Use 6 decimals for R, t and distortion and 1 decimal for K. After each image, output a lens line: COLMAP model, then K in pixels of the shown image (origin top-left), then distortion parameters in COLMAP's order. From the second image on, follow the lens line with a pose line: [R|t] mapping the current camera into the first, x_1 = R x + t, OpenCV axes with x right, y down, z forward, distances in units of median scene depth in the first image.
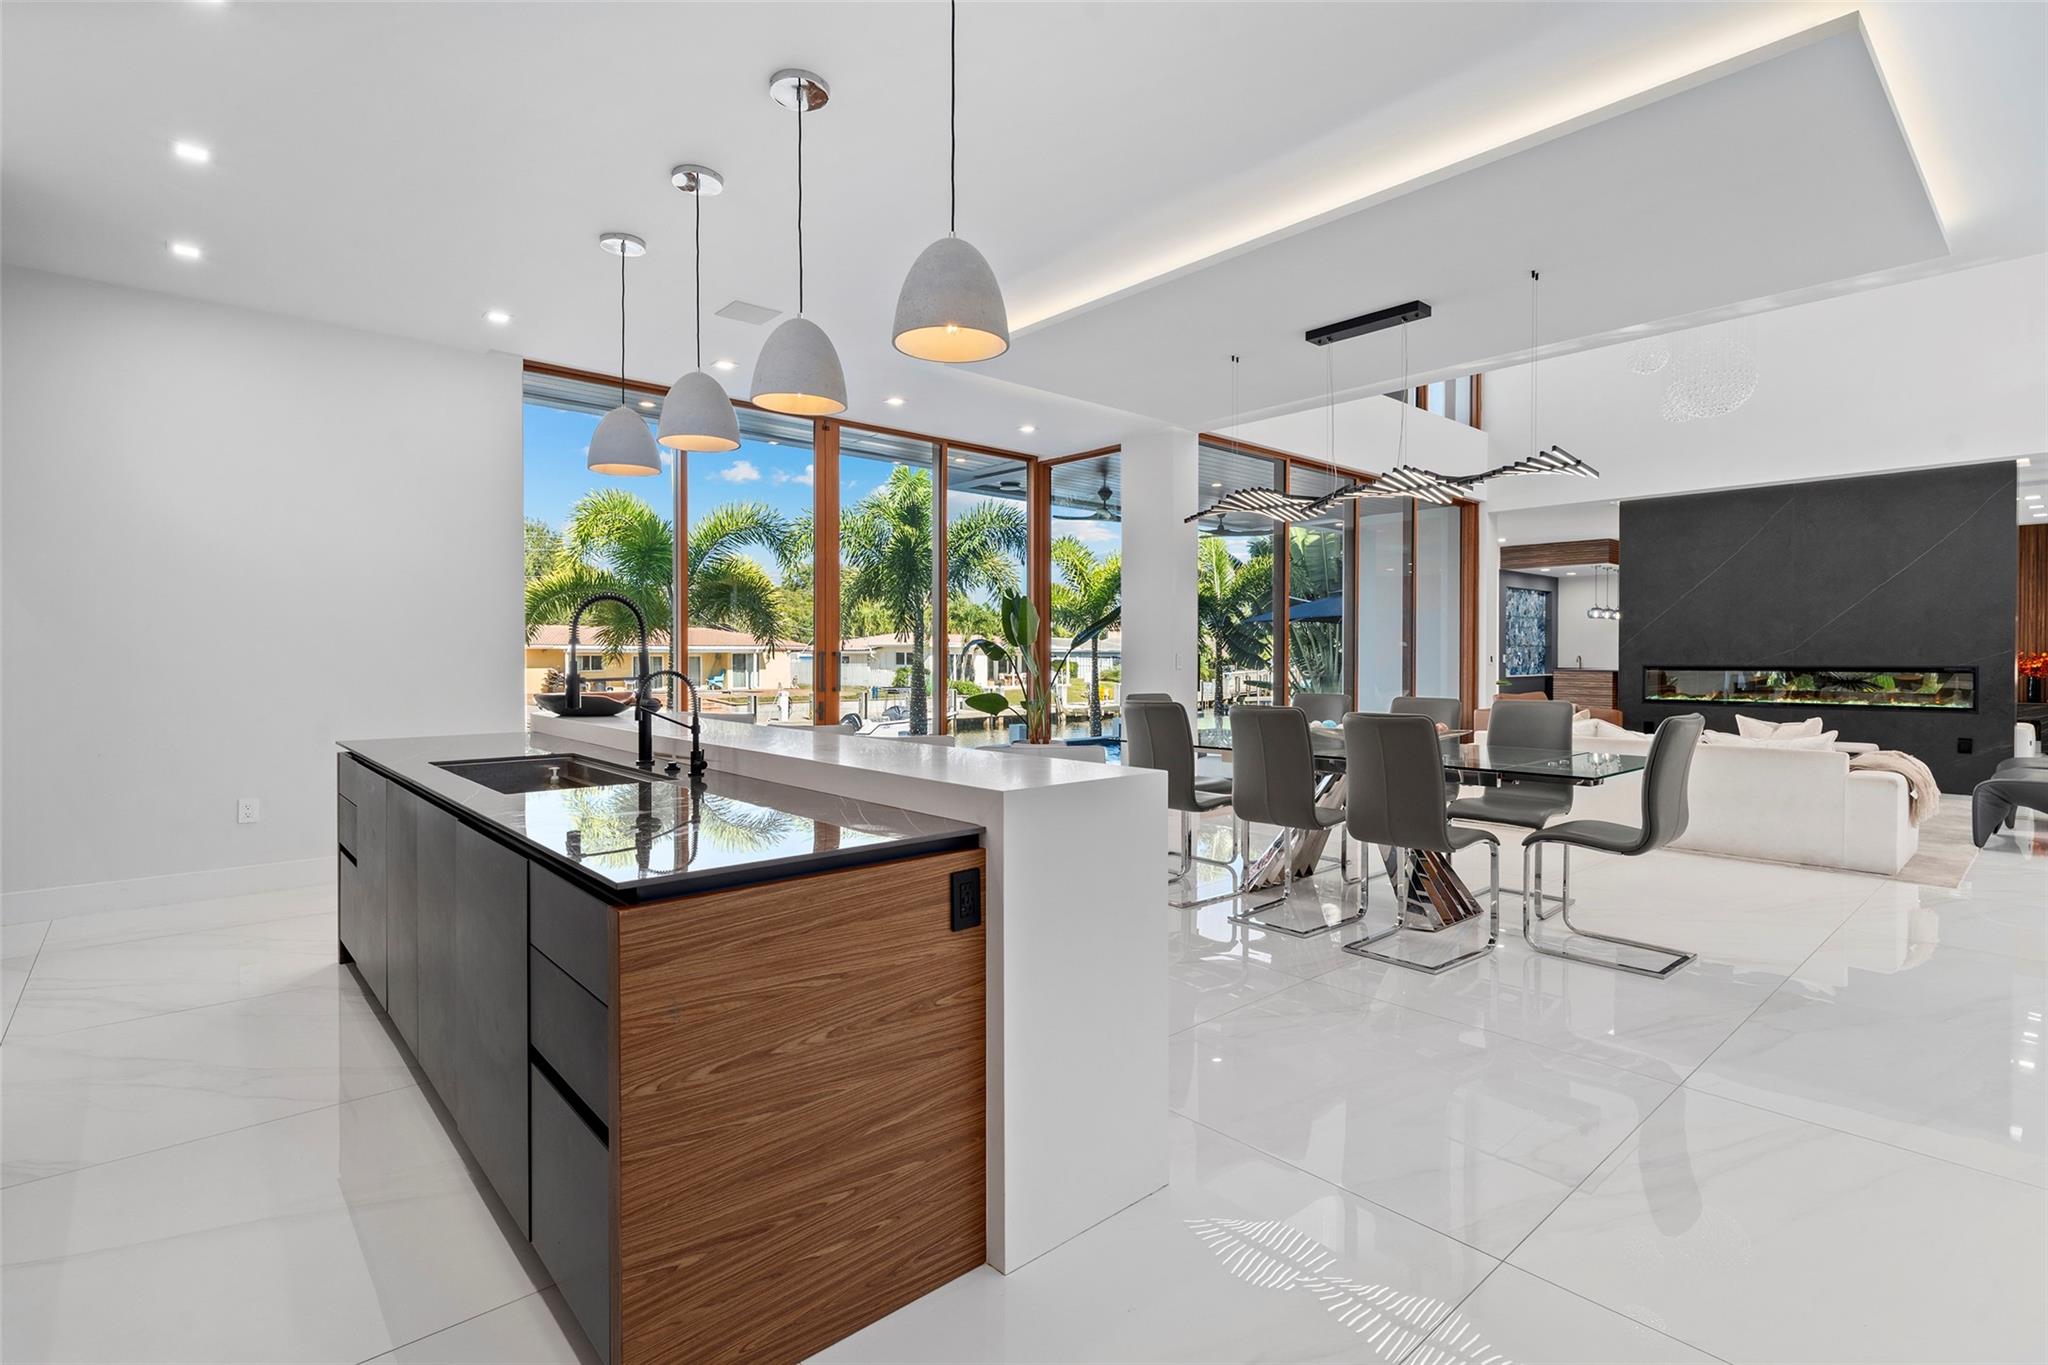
lens RADIAL K [[968.0, 0, 1023.9], [0, 968.0, 674.7], [0, 0, 1]] dist [0.001450, -0.001235]
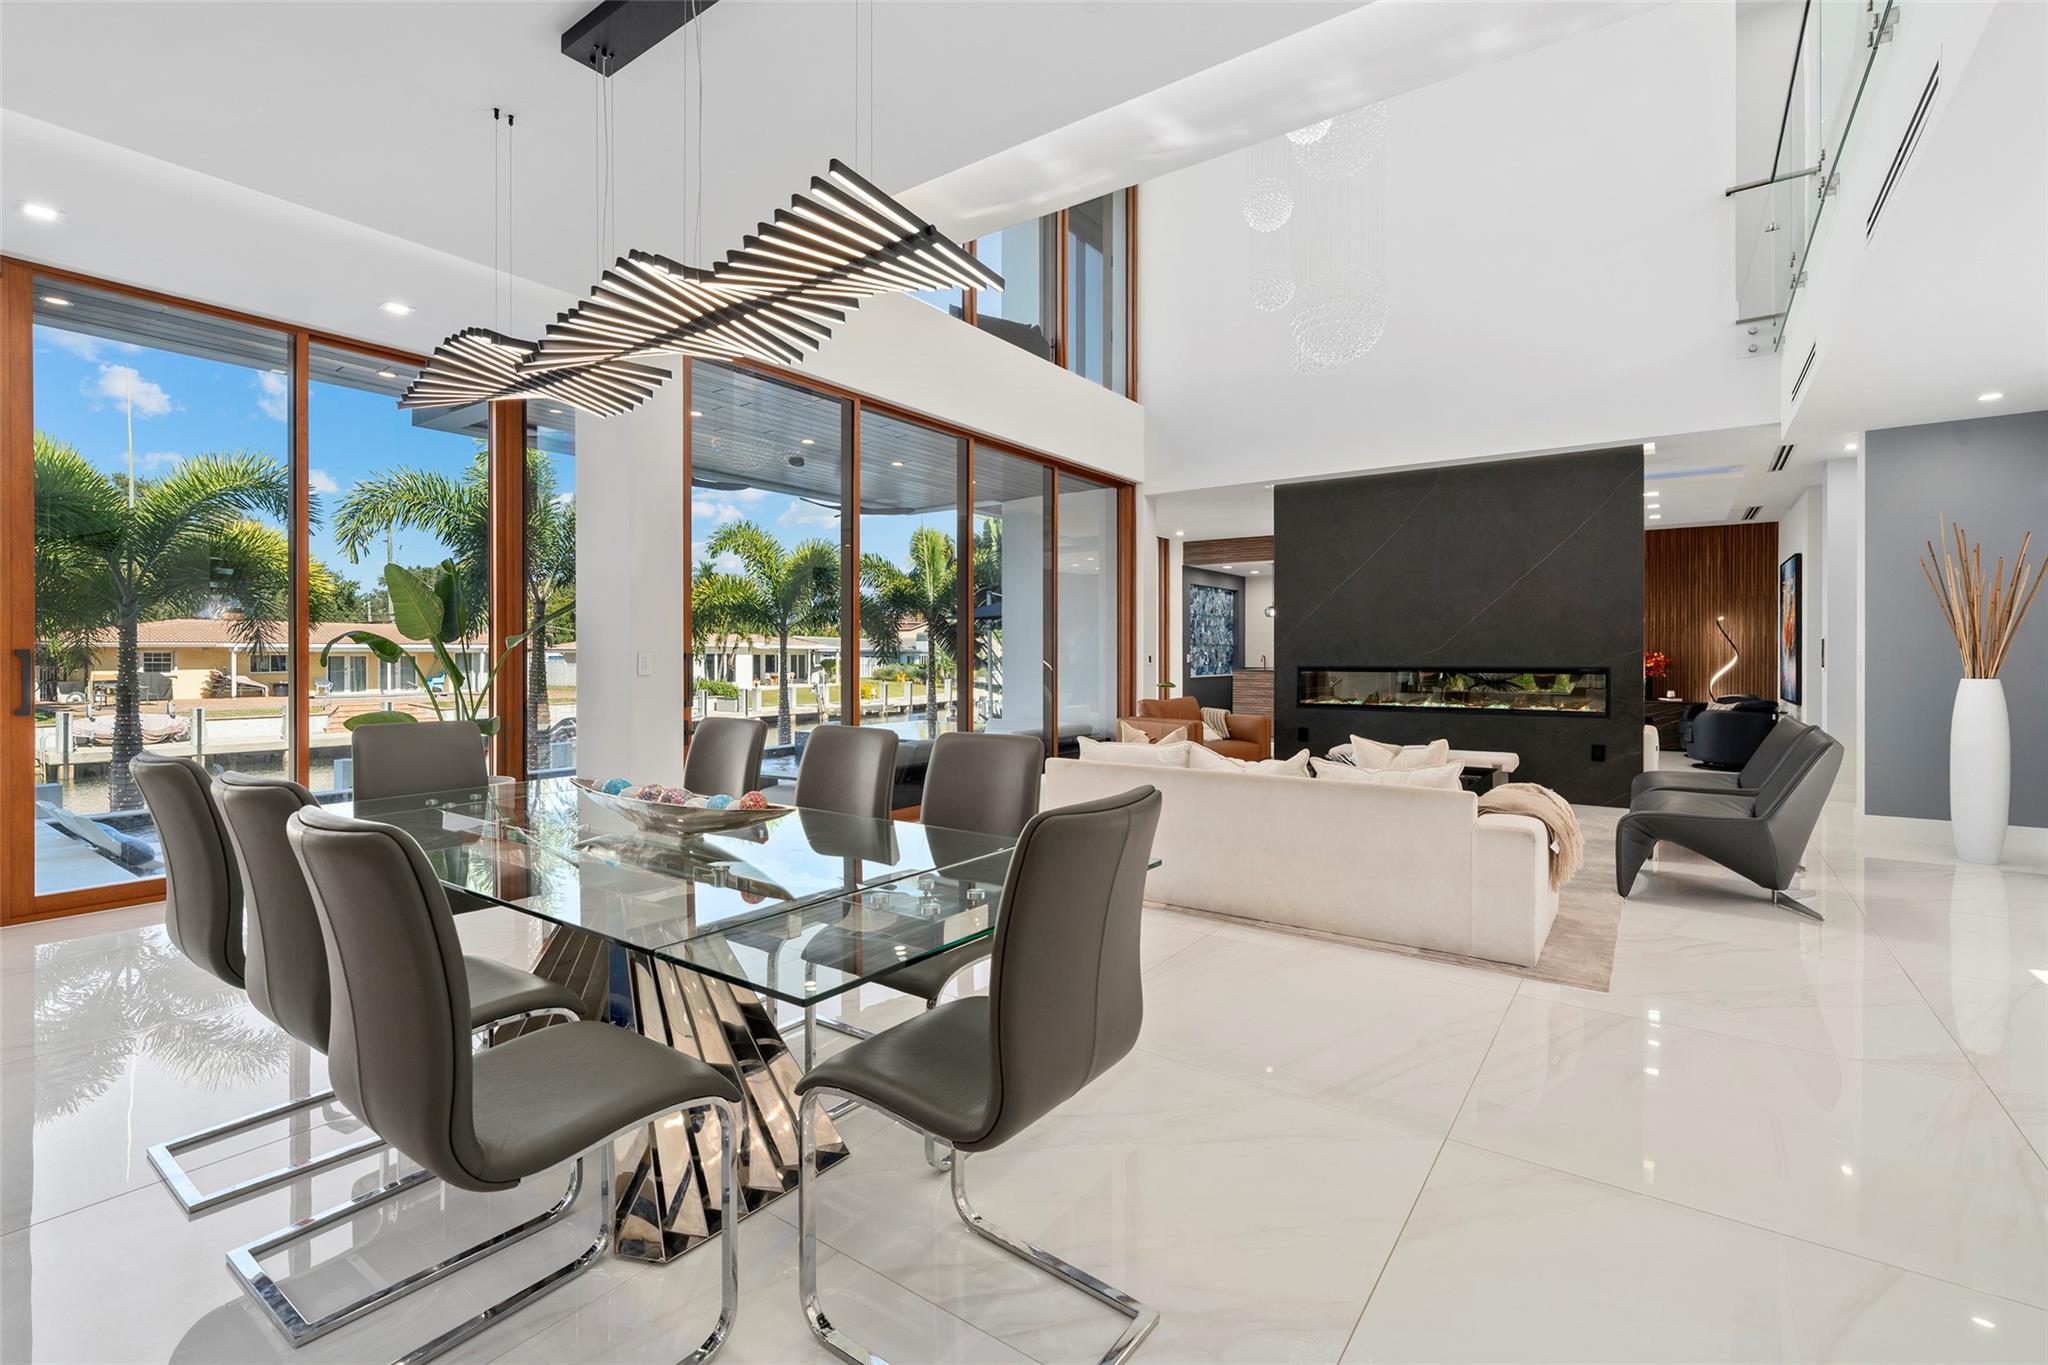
lens RADIAL K [[913.5, 0, 1020.4], [0, 913.5, 668.7], [0, 0, 1]] dist [0.001704, 0.000123]
pose [[0.976089, -0.002771, 0.217354, 0.211965], [0.003779, 0.999984, -0.004225, -0.004934], [-0.217339, 0.004945, 0.976084, 0.233213]]
